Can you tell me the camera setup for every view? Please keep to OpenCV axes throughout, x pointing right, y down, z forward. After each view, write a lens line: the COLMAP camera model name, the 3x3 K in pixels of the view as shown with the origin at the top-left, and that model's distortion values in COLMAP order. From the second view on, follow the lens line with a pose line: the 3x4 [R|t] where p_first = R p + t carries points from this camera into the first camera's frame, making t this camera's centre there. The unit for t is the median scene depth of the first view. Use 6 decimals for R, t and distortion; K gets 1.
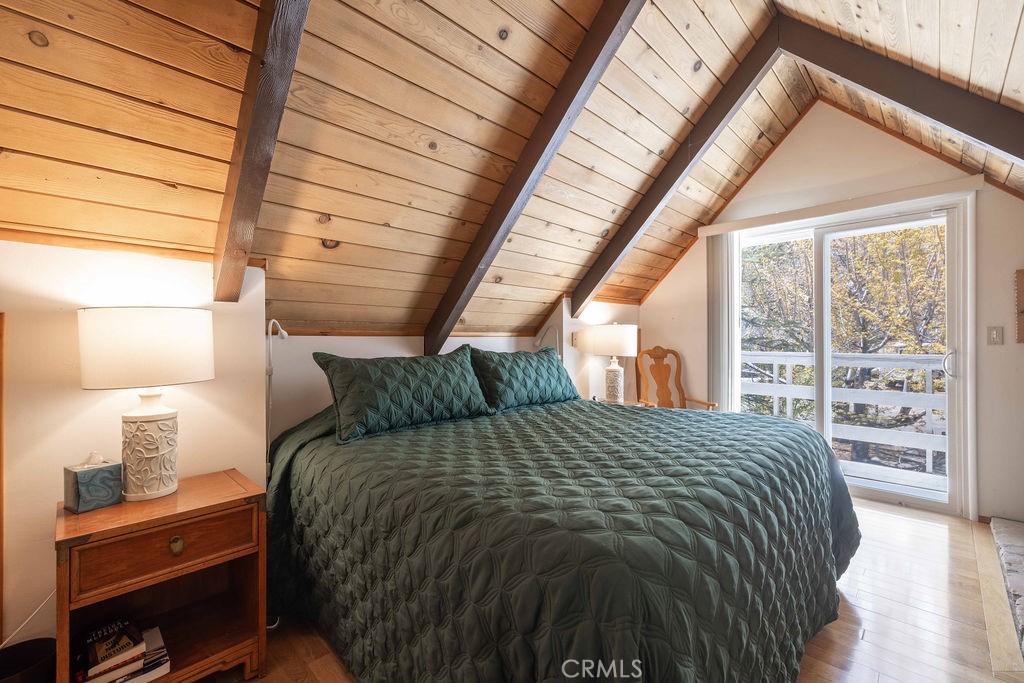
lens RADIAL K [[430.2, 0, 512.9], [0, 430.2, 339.4], [0, 0, 1]] dist [0.001009, 0.000052]
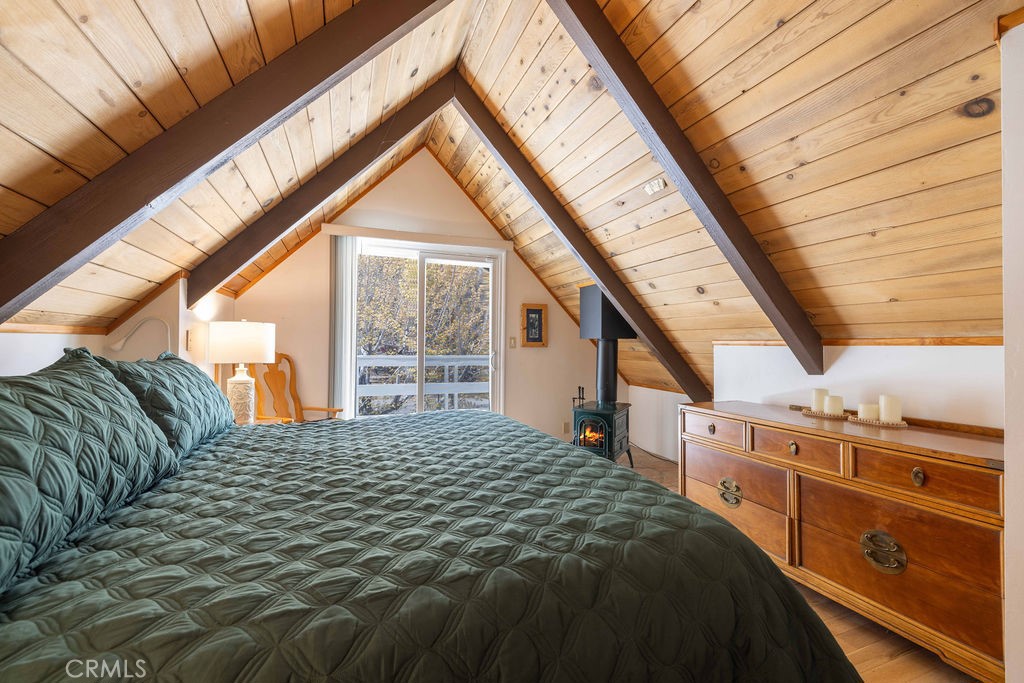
lens RADIAL K [[430.2, 0, 512.9], [0, 430.2, 339.4], [0, 0, 1]] dist [0.001009, 0.000052]
pose [[0.411532, 0.018640, 0.911205, -0.292919], [-0.011608, 0.999817, -0.015211, 0.002616], [-0.911321, -0.004317, 0.411673, 0.281918]]
